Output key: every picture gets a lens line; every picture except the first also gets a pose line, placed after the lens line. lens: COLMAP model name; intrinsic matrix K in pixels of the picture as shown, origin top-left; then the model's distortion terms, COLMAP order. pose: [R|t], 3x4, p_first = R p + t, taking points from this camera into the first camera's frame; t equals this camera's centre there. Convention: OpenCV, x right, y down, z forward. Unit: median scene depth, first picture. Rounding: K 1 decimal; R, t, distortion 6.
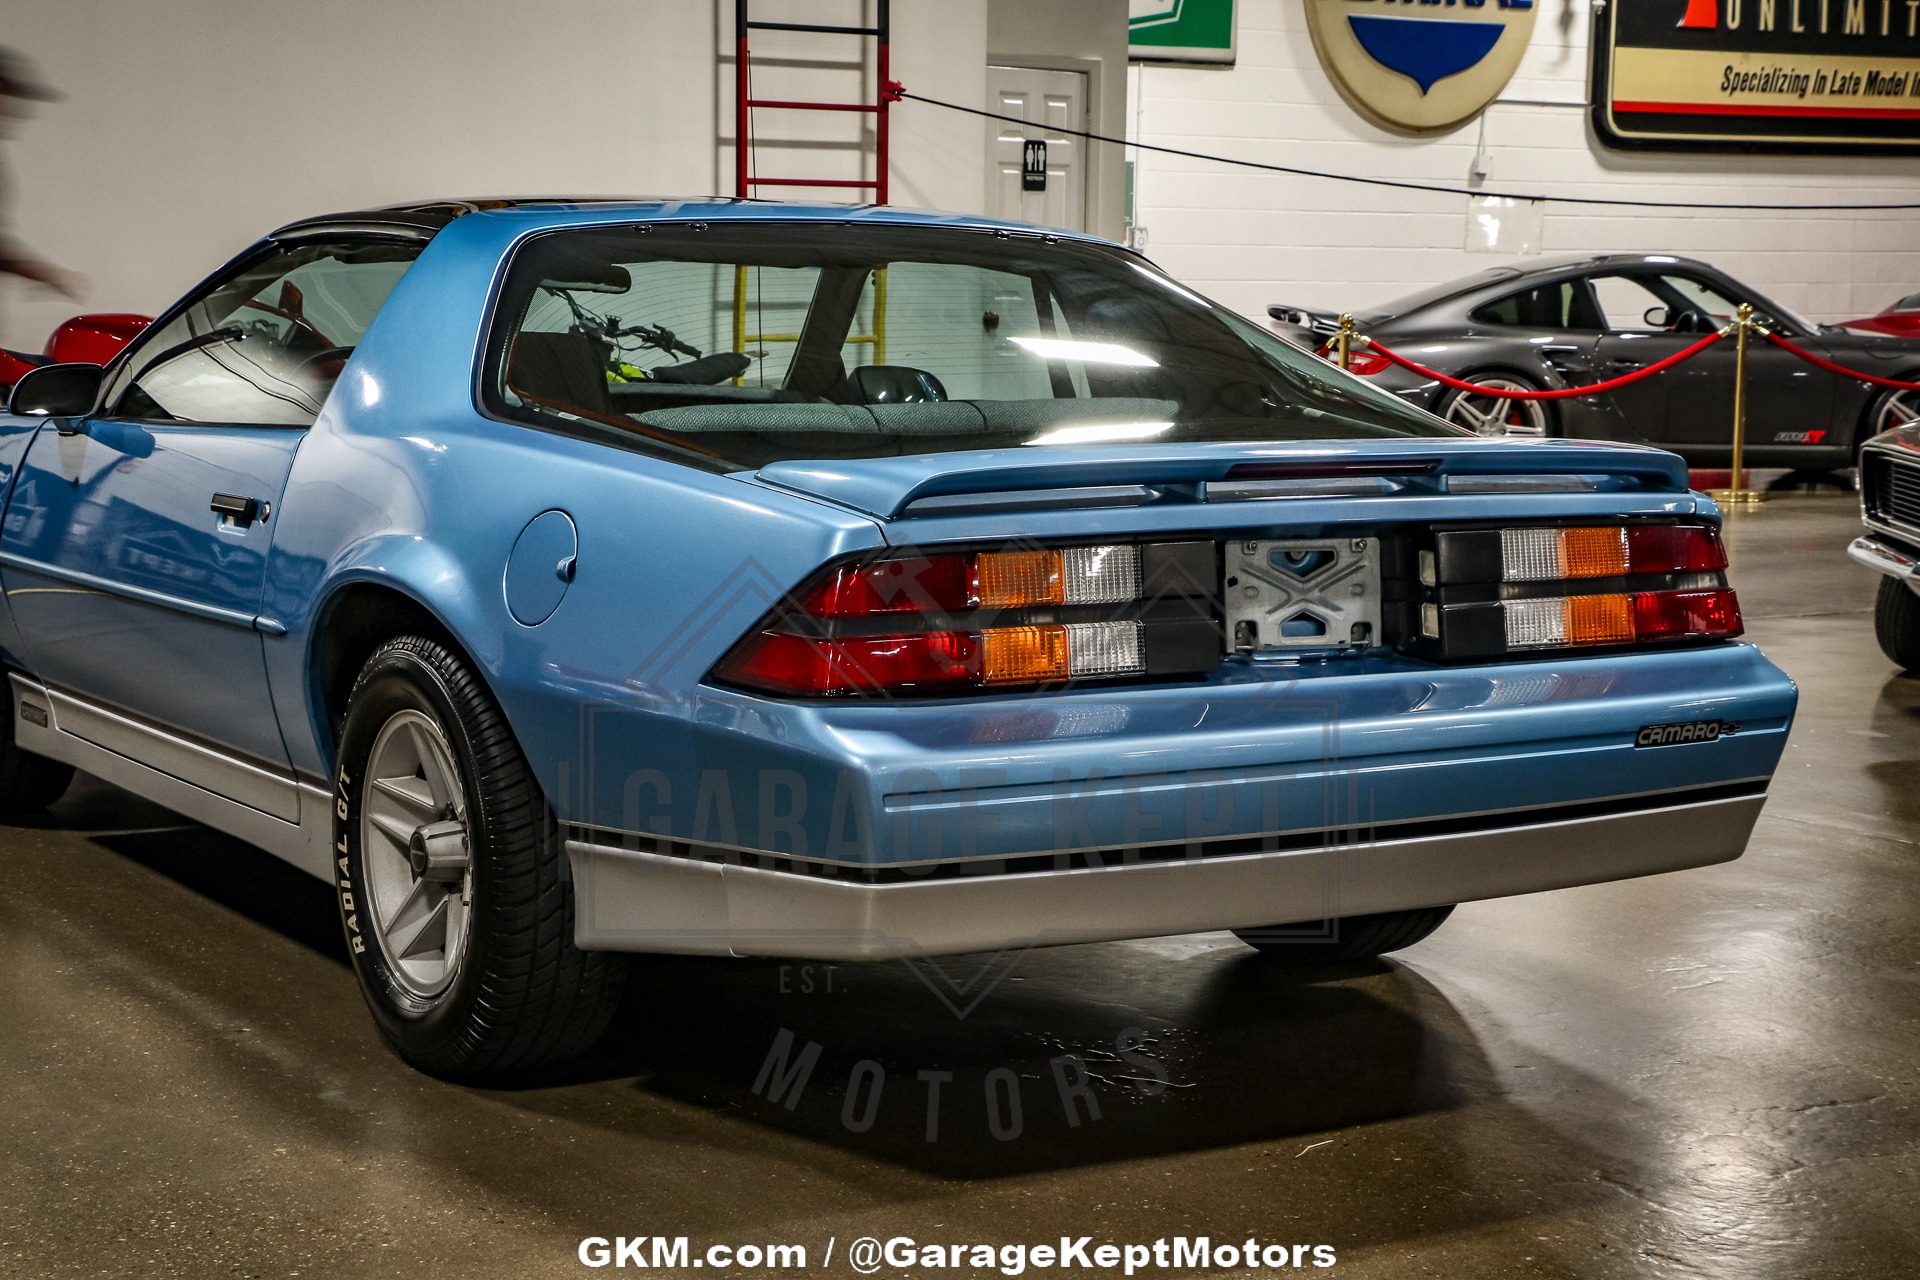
lens RADIAL K [[3153.3, 0, 960.0], [0, 3153.3, 640.0], [0, 0, 1]] dist [0.124755, 0.323882]
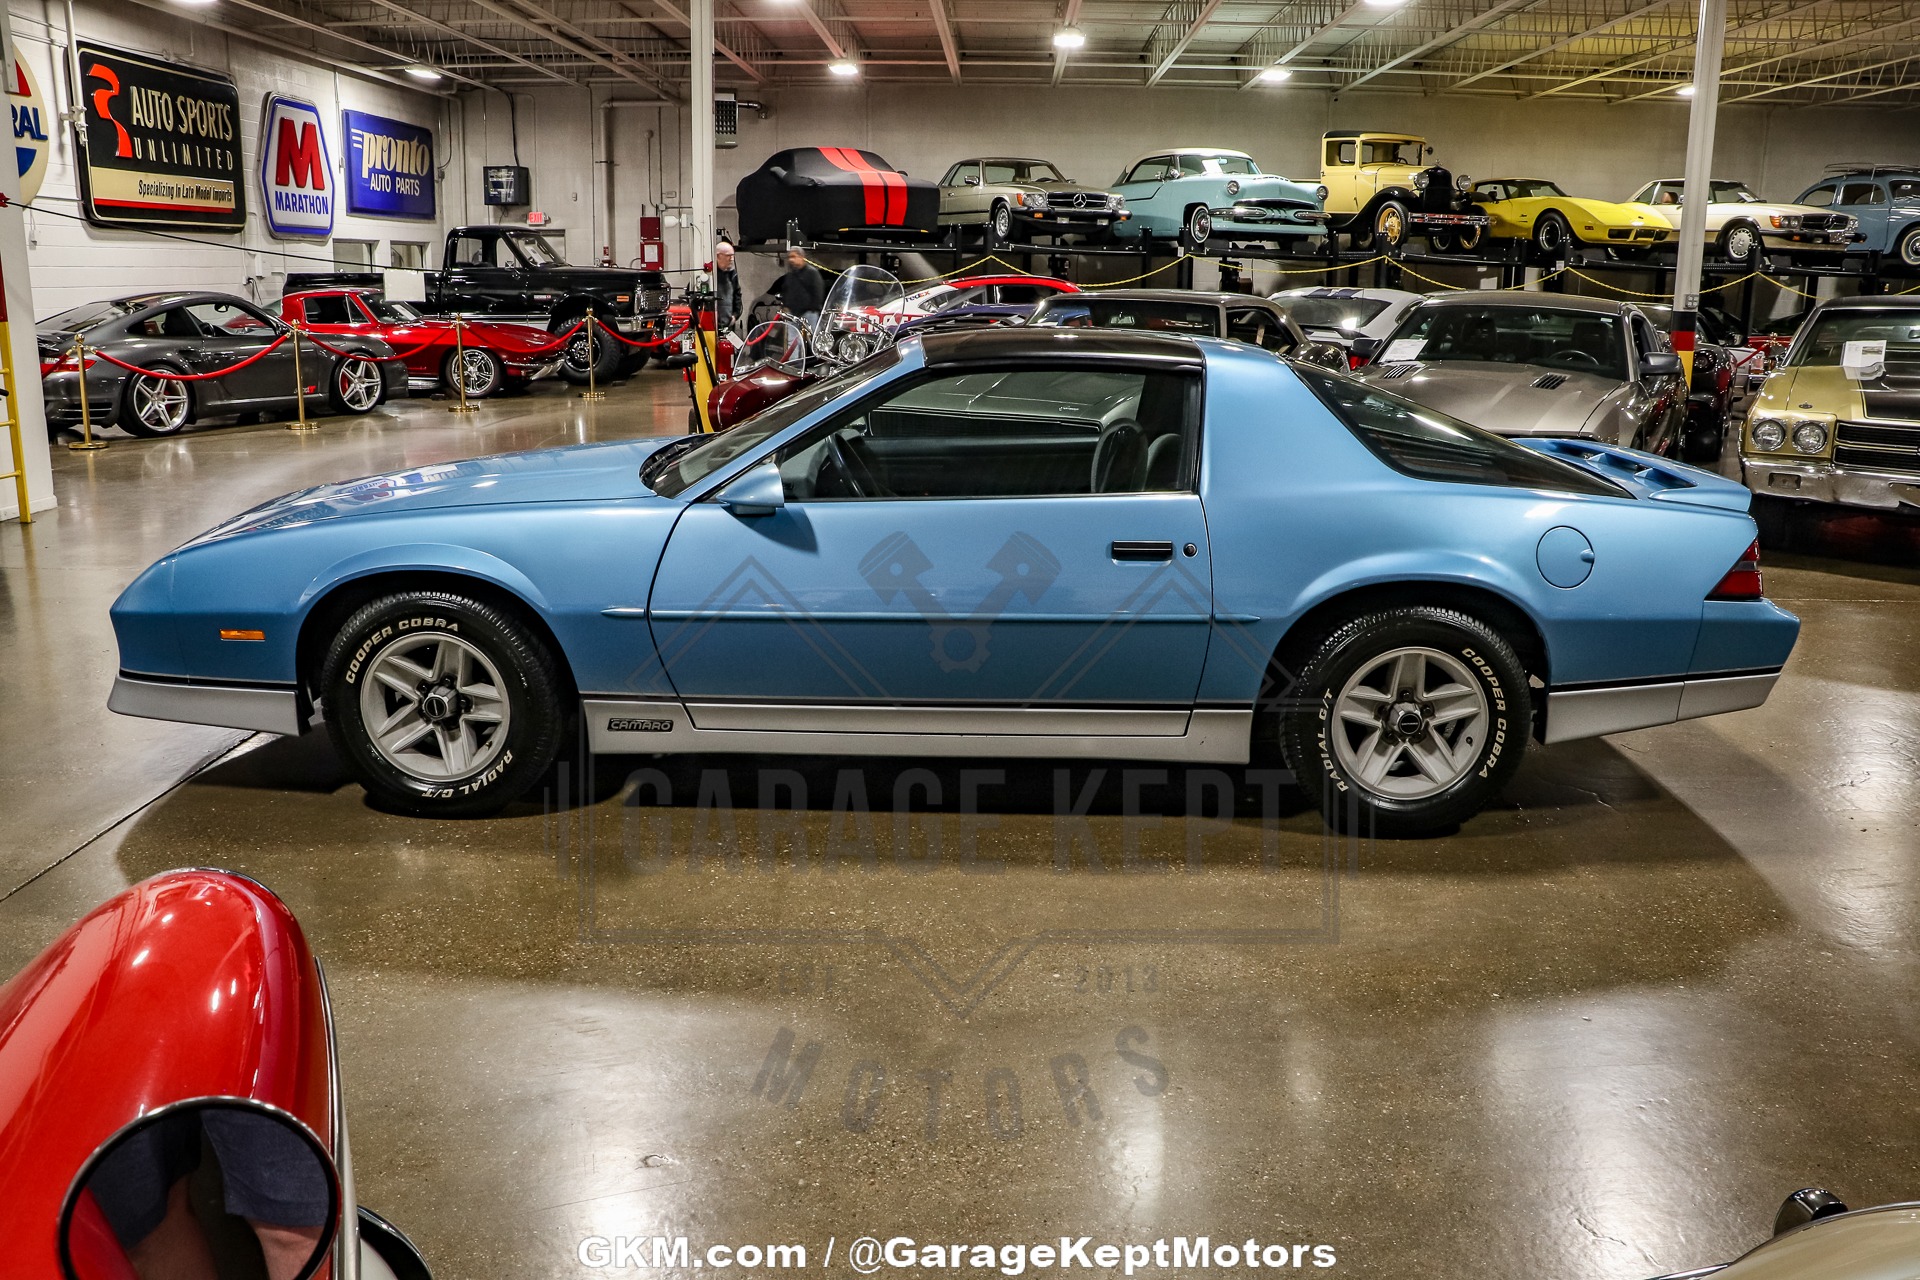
lens RADIAL K [[1604.5, 0, 960.0], [0, 1604.5, 640.0], [0, 0, 1]] dist [-0.190884, 0.176741]
pose [[0.555806, -0.191267, 0.809010, -0.409574], [0.090315, 0.981305, 0.169954, -0.061983], [-0.826392, -0.021396, 0.562689, 0.278678]]
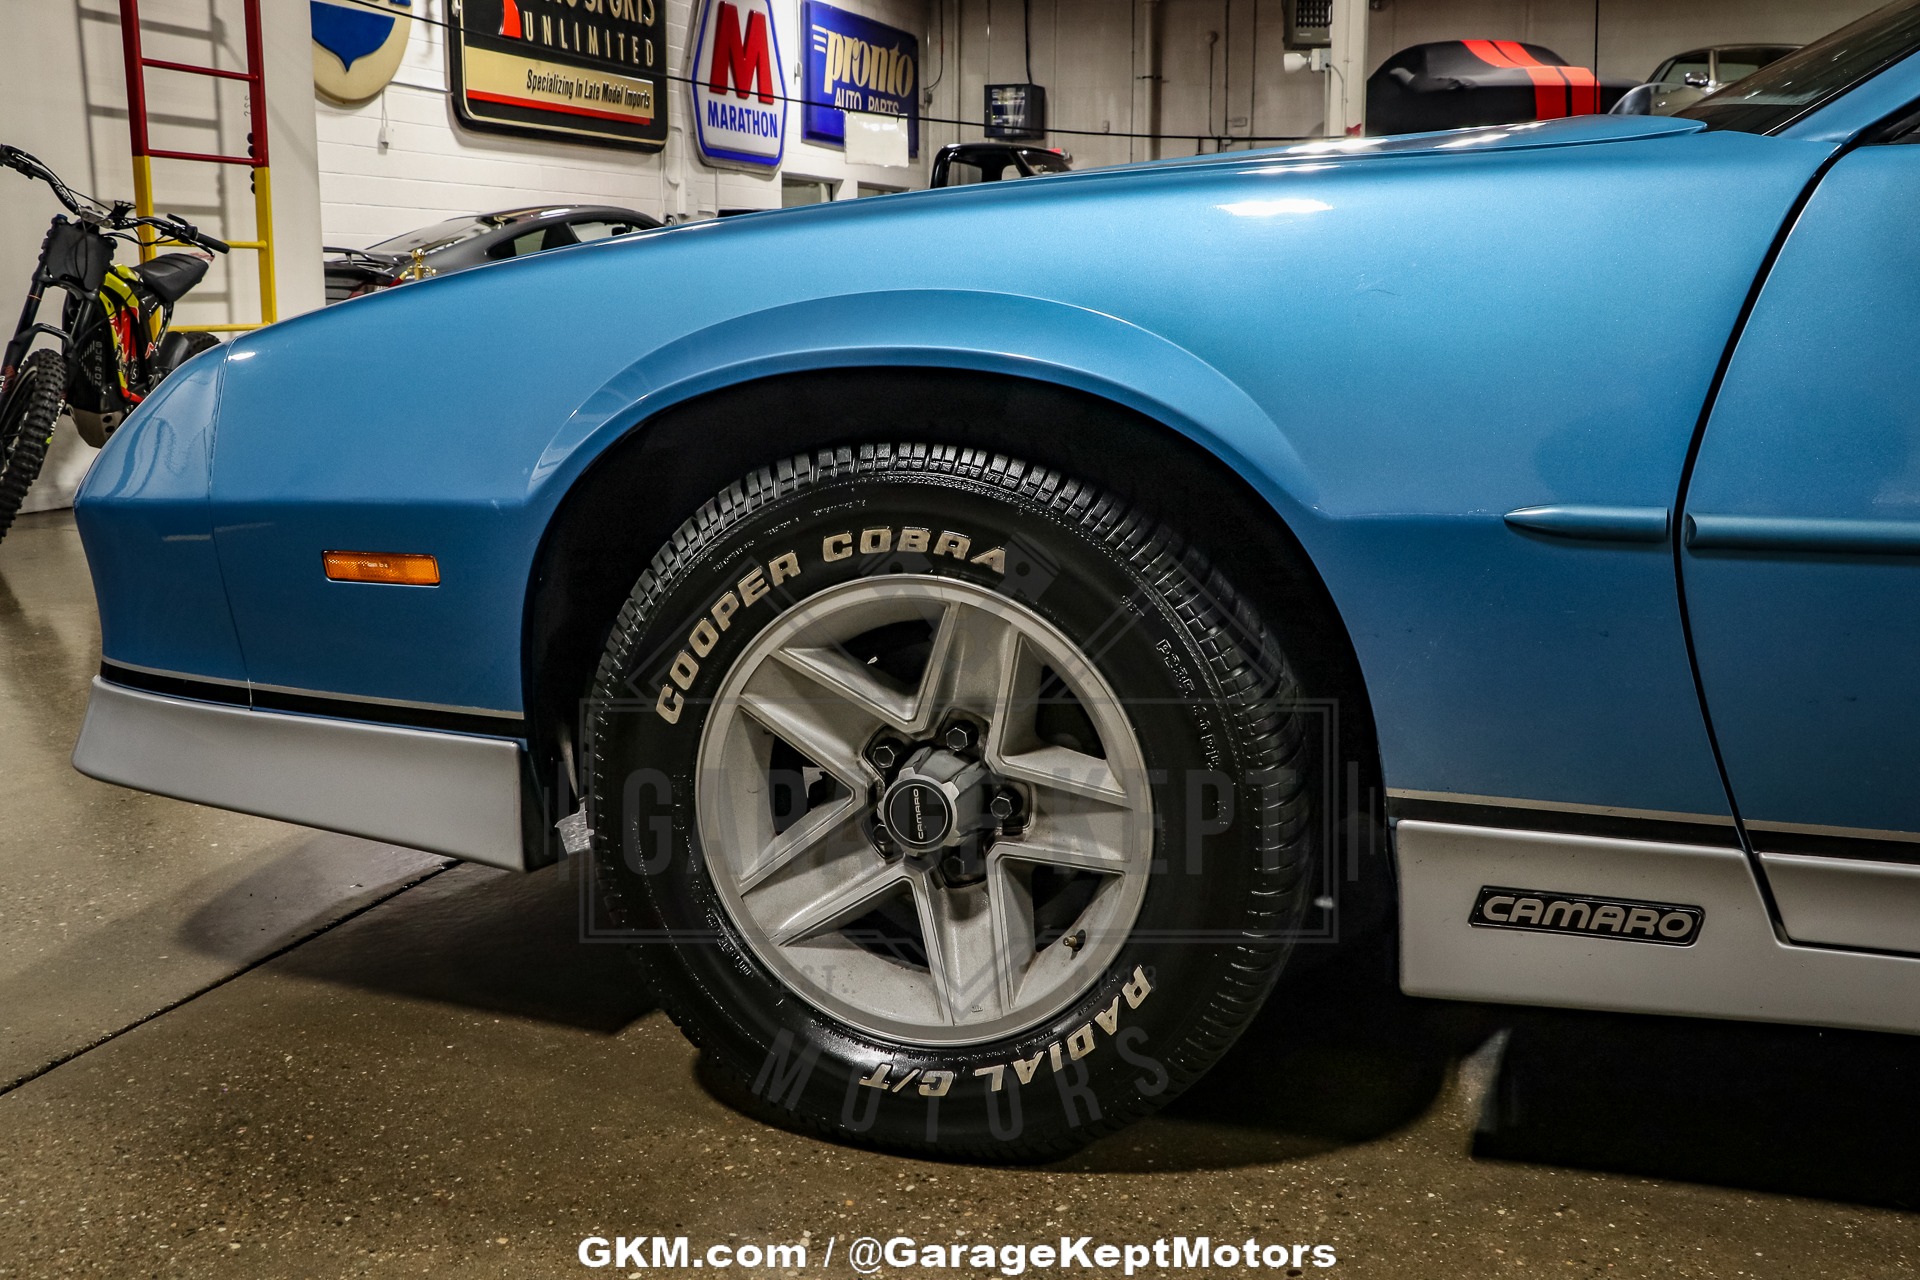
lens RADIAL K [[2042.6, 0, 960.0], [0, 2042.6, 640.0], [0, 0, 1]] dist [-0.143799, 0.394519]
pose [[0.771522, -0.116530, 0.625440, -0.275879], [0.077732, 0.992983, 0.089122, -0.021698], [-0.631437, -0.020143, 0.775166, 0.465044]]
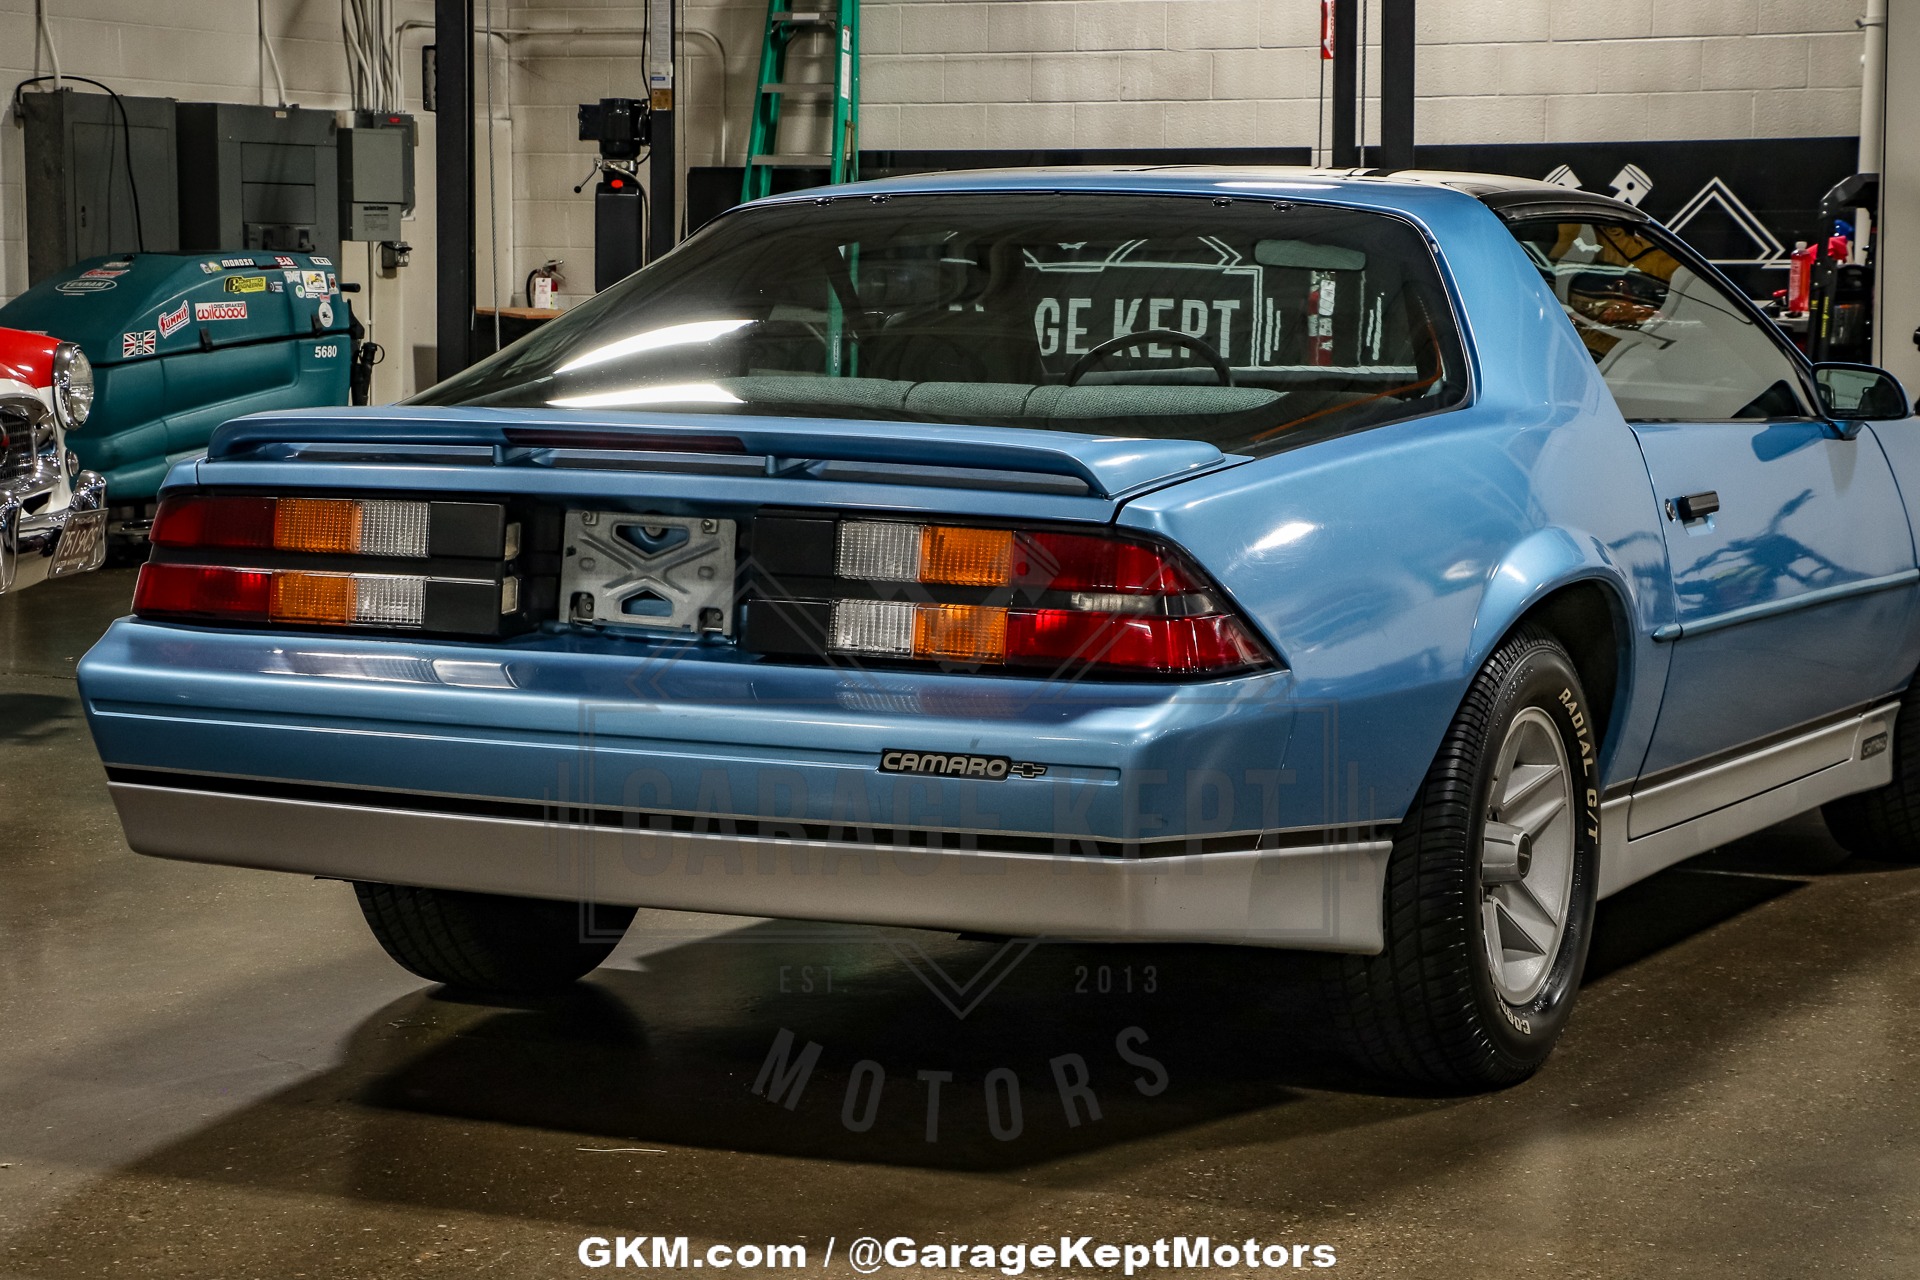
lens RADIAL K [[4202.2, 0, 960.0], [0, 4202.2, 640.0], [0, 0, 1]] dist [0.287901, 0.635005]
pose [[0.542342, 0.077207, -0.836603, 0.449908], [-0.097510, 0.994824, 0.028597, -0.014463], [0.834480, 0.066068, 0.547063, 0.137317]]
